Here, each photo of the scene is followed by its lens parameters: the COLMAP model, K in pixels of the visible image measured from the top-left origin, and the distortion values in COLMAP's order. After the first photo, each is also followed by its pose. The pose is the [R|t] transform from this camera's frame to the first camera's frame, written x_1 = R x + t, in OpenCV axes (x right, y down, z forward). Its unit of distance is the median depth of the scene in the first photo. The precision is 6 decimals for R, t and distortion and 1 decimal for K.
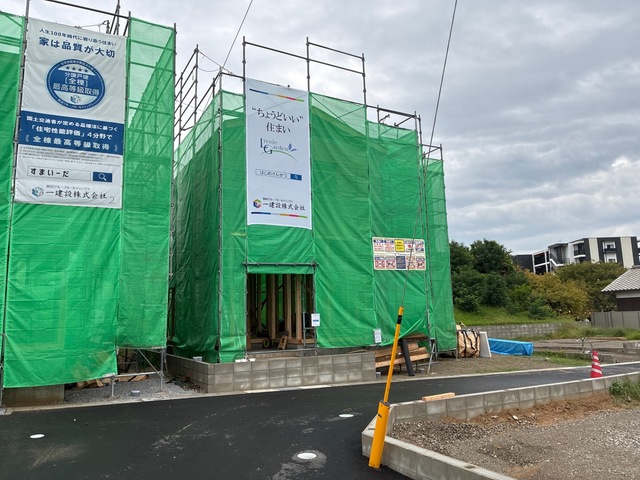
lens RADIAL K [[487.8, 0, 319.7], [0, 487.8, 242.4], [0, 0, 1]] dist [0.055994, -0.072202]
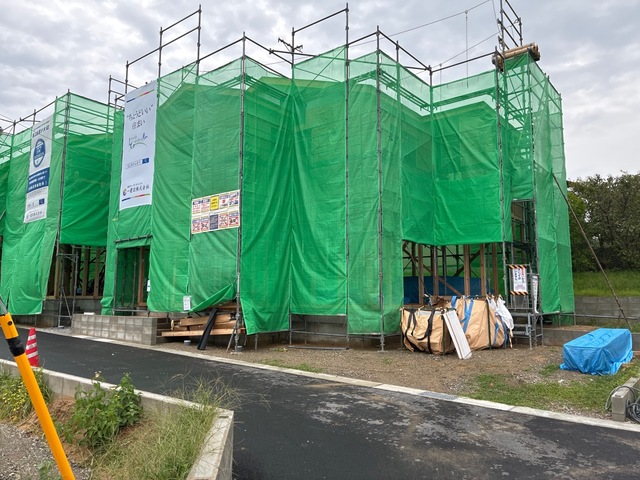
lens RADIAL K [[487.8, 0, 320.3], [0, 487.8, 237.6], [0, 0, 1]] dist [0.055994, -0.072202]
pose [[0.375362, -0.083244, -0.923133, 1.266713], [0.126295, 0.991263, -0.038033, 0.152775], [0.918233, -0.102311, 0.382596, 1.011830]]
